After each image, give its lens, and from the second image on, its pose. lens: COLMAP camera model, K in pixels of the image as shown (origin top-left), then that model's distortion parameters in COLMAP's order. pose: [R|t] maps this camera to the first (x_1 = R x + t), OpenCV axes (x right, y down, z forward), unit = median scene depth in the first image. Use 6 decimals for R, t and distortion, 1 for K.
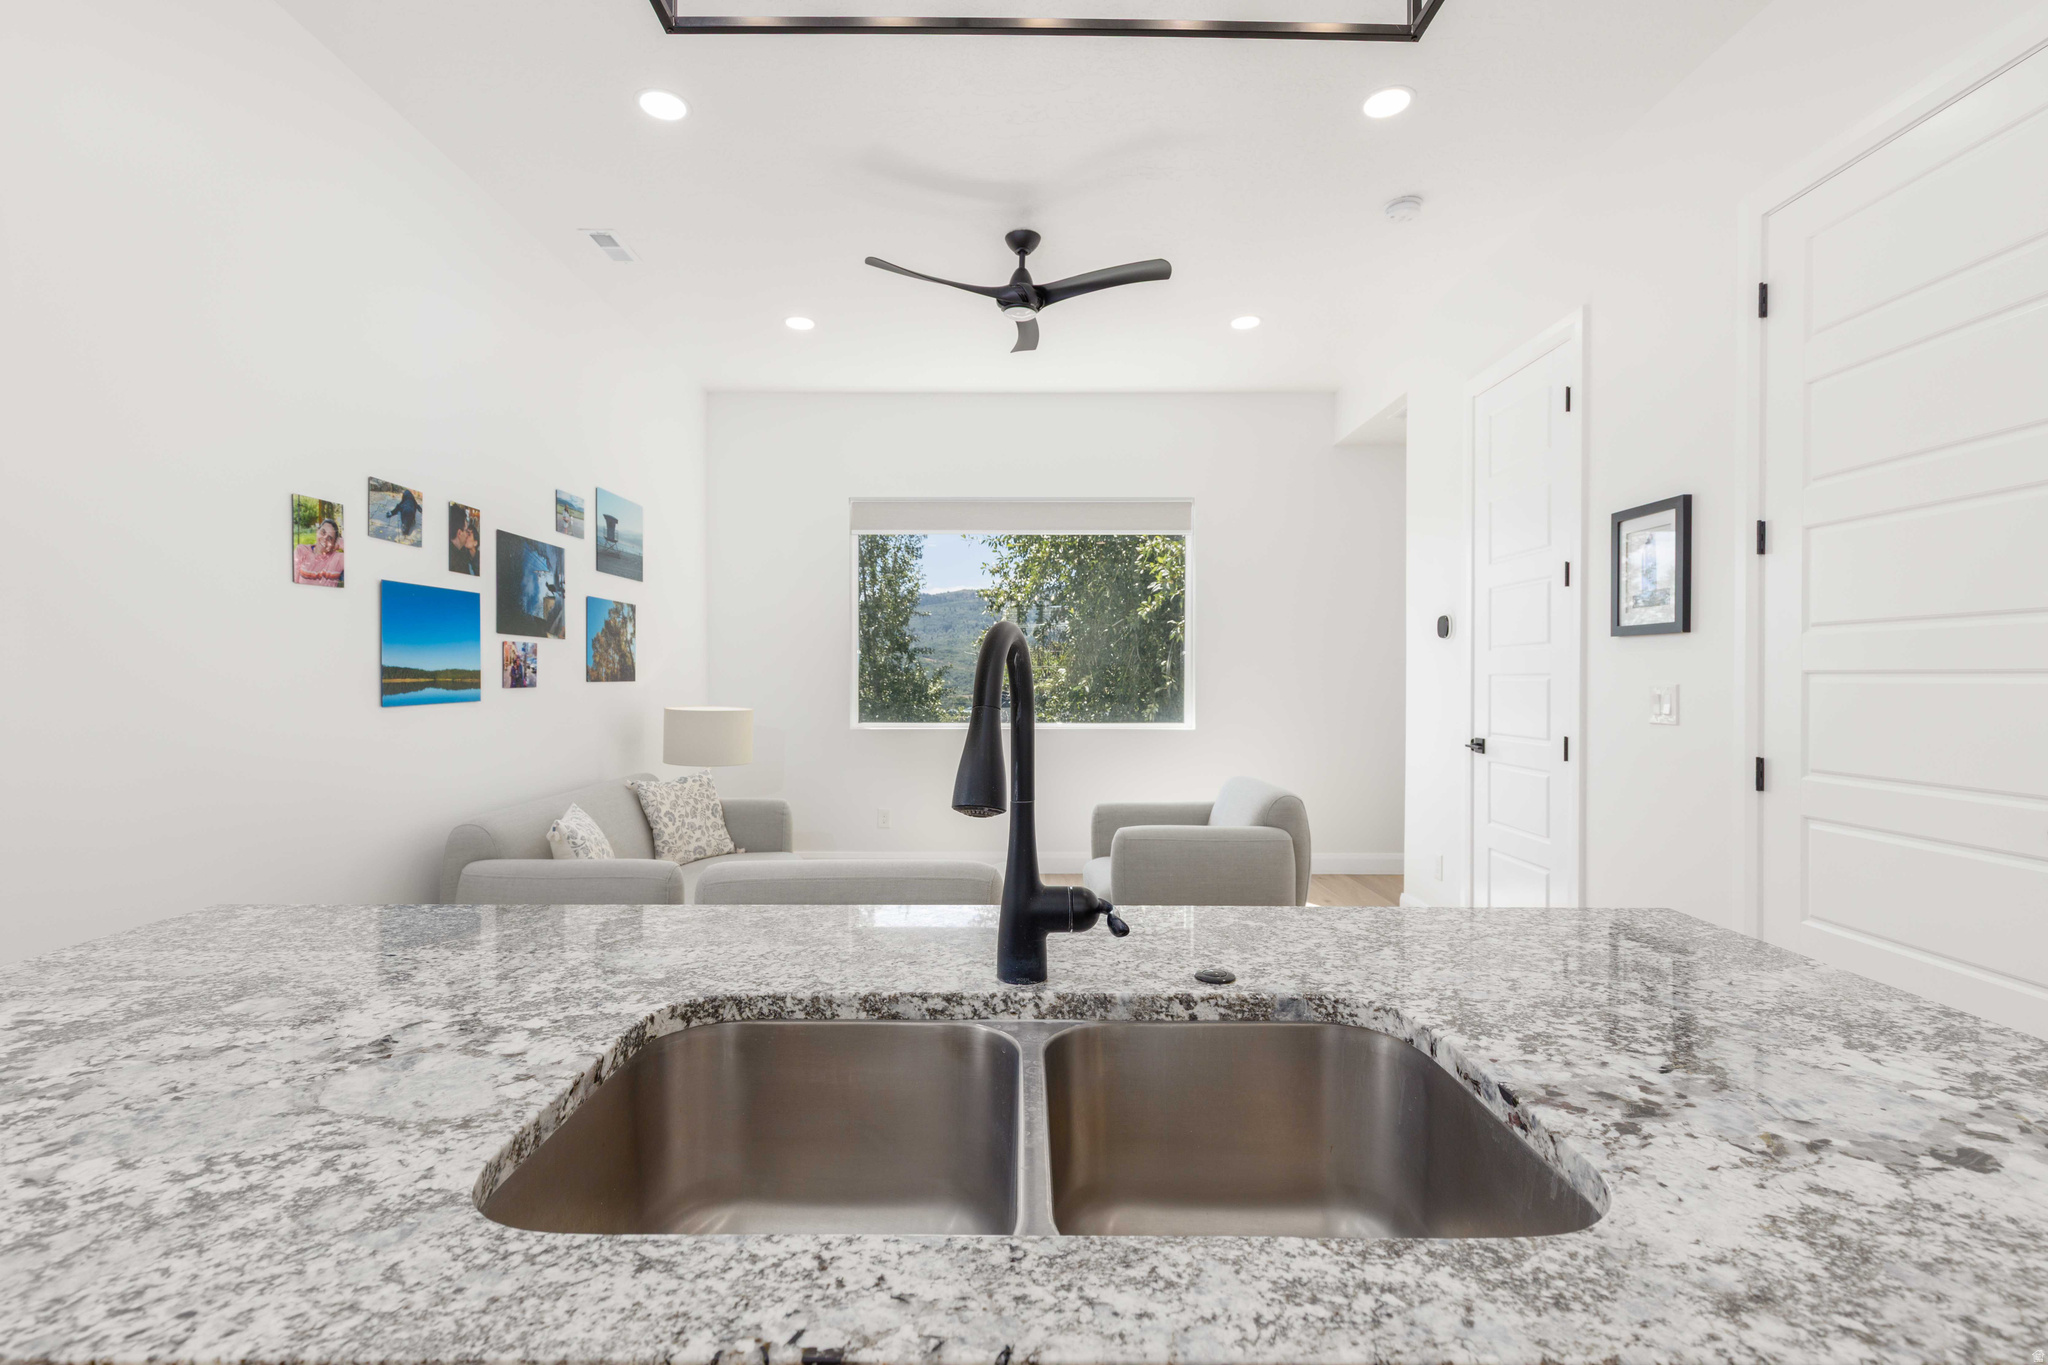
lens RADIAL K [[923.4, 0, 1015.6], [0, 923.4, 681.0], [0, 0, 1]] dist [-0.000929, -0.000209]
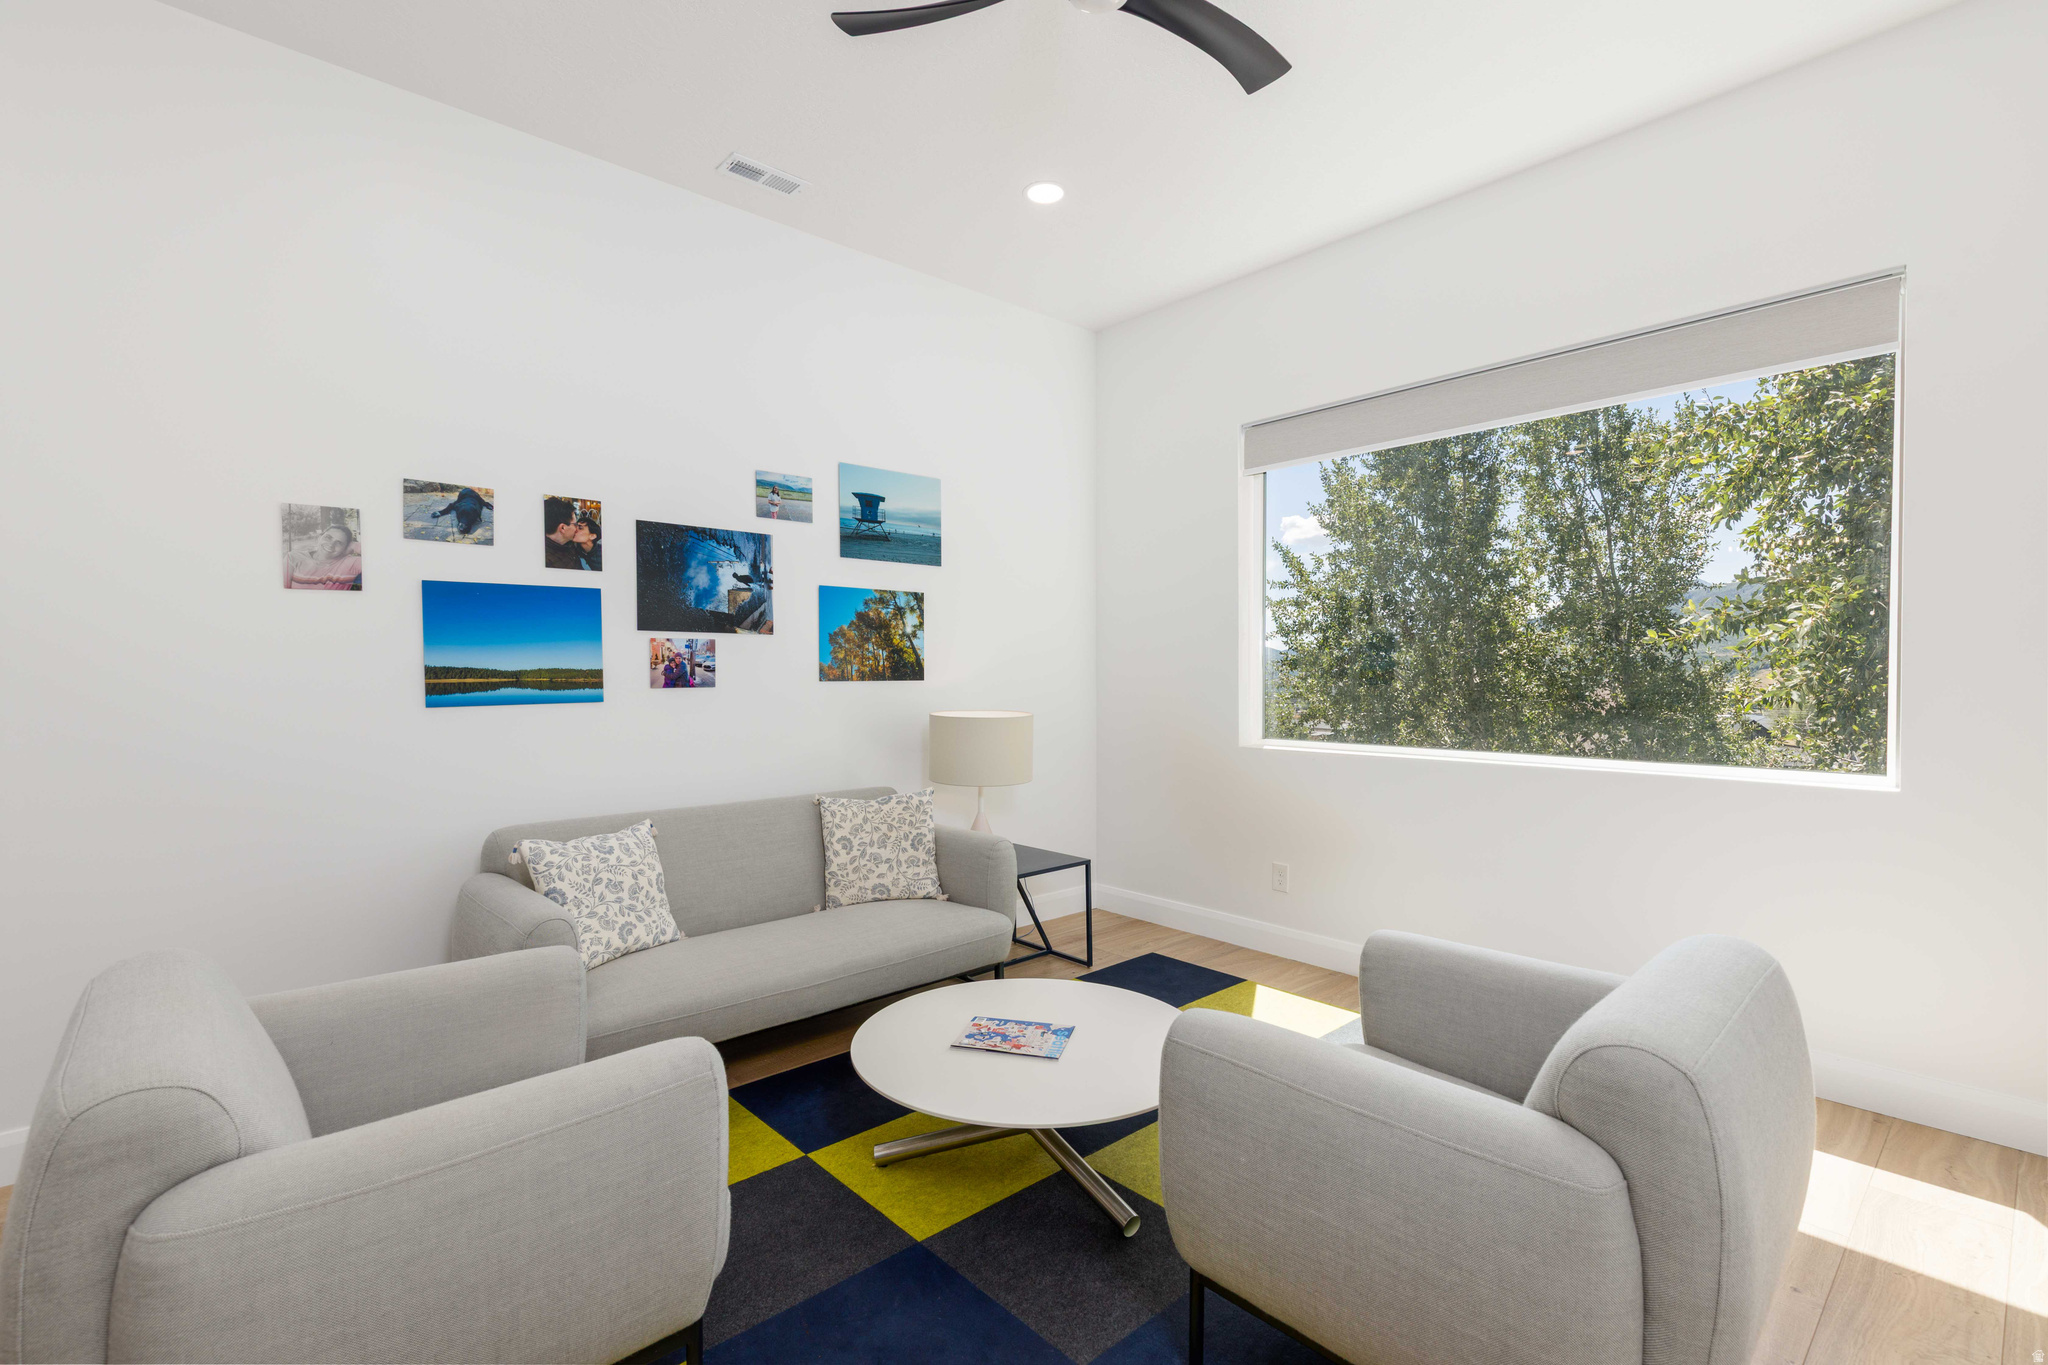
lens RADIAL K [[919.8, 0, 1016.2], [0, 919.8, 694.4], [0, 0, 1]] dist [-0.001756, -0.000044]
pose [[0.672643, 0.010441, -0.739894, 0.414391], [0.001972, 0.999872, 0.015903, -0.000244], [0.739965, -0.012156, 0.672536, 0.679388]]
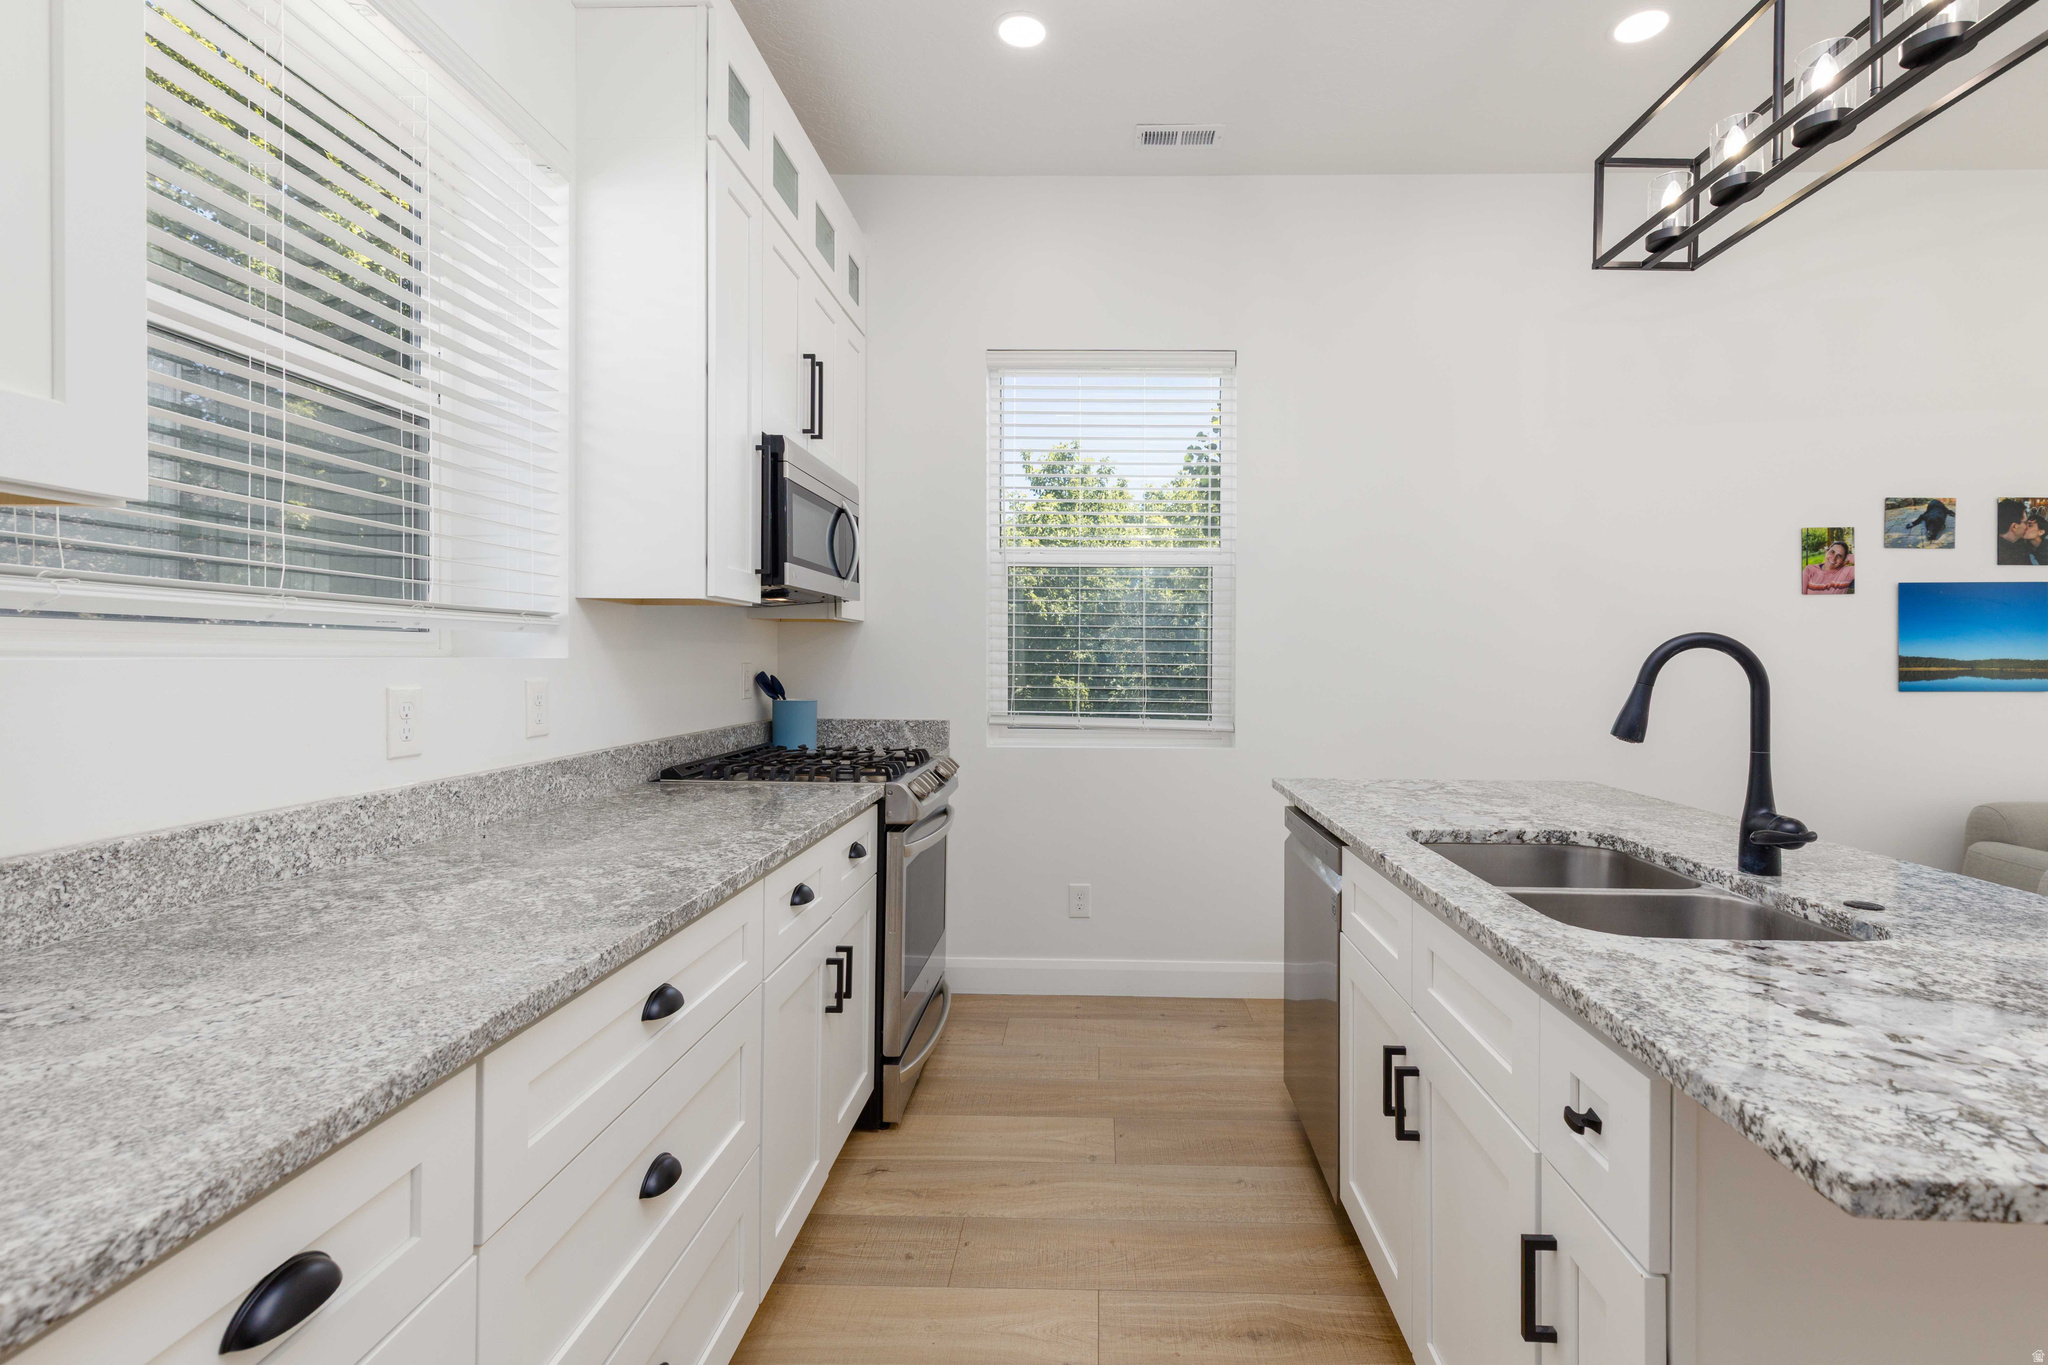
lens RADIAL K [[955.0, 0, 1082.1], [0, 955.0, 655.1], [0, 0, 1]] dist [0.005328, 0.000462]
pose [[-0.016563, -0.003590, -0.999856, 0.464280], [-0.011519, 0.999928, -0.003399, -0.001576], [0.999796, 0.011461, -0.016604, -0.014691]]
